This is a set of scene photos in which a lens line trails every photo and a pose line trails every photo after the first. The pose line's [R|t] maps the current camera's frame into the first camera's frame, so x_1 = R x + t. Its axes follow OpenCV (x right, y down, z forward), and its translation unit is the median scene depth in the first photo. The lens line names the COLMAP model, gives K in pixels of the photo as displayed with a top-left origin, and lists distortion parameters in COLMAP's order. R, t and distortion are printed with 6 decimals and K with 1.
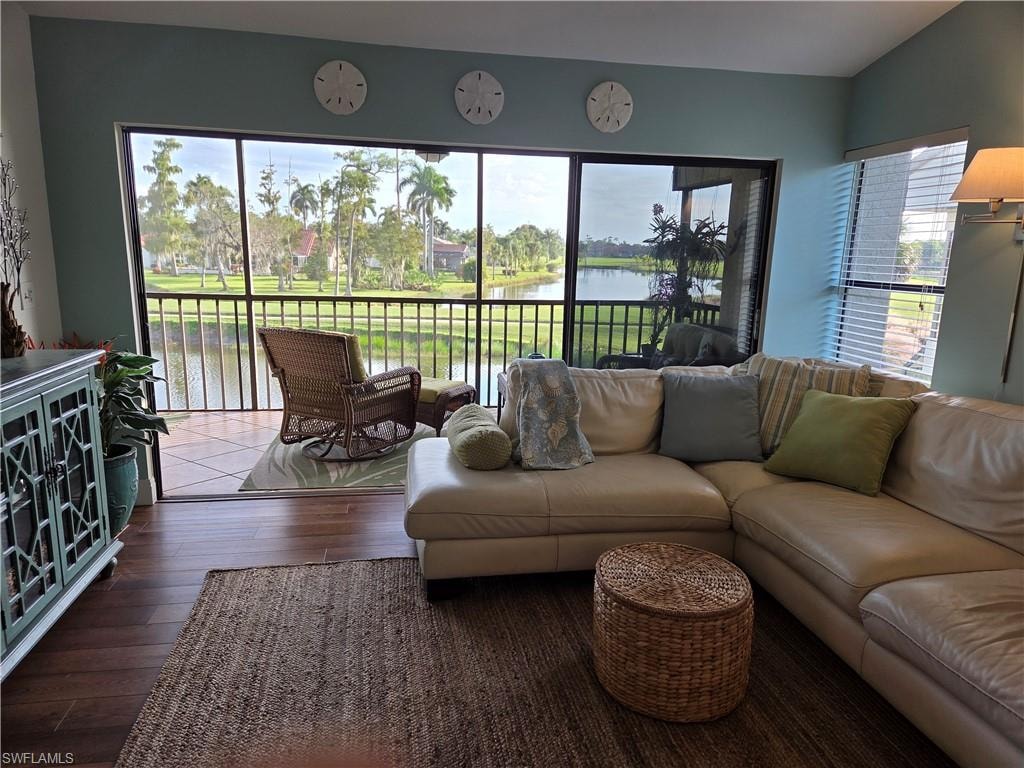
lens RADIAL K [[675.9, 0, 518.4], [0, 675.9, 392.4], [0, 0, 1]] dist [0.070369, -0.058203]
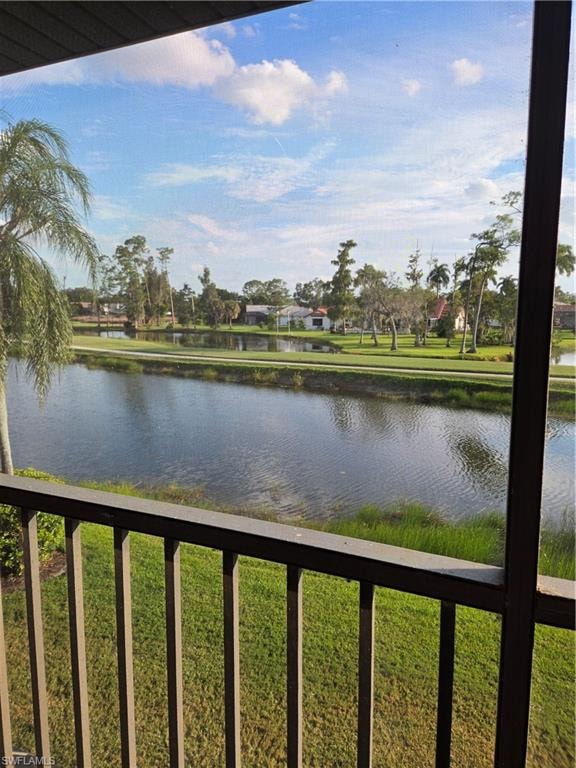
lens RADIAL K [[506.9, 0, 279.4], [0, 506.9, 368.3], [0, 0, 1]] dist [0.070369, -0.058203]
pose [[0.831266, 0.036649, -0.554665, -0.460862], [-0.092211, 0.993091, -0.072578, -0.222392], [0.548173, 0.111478, 0.828902, 1.093862]]
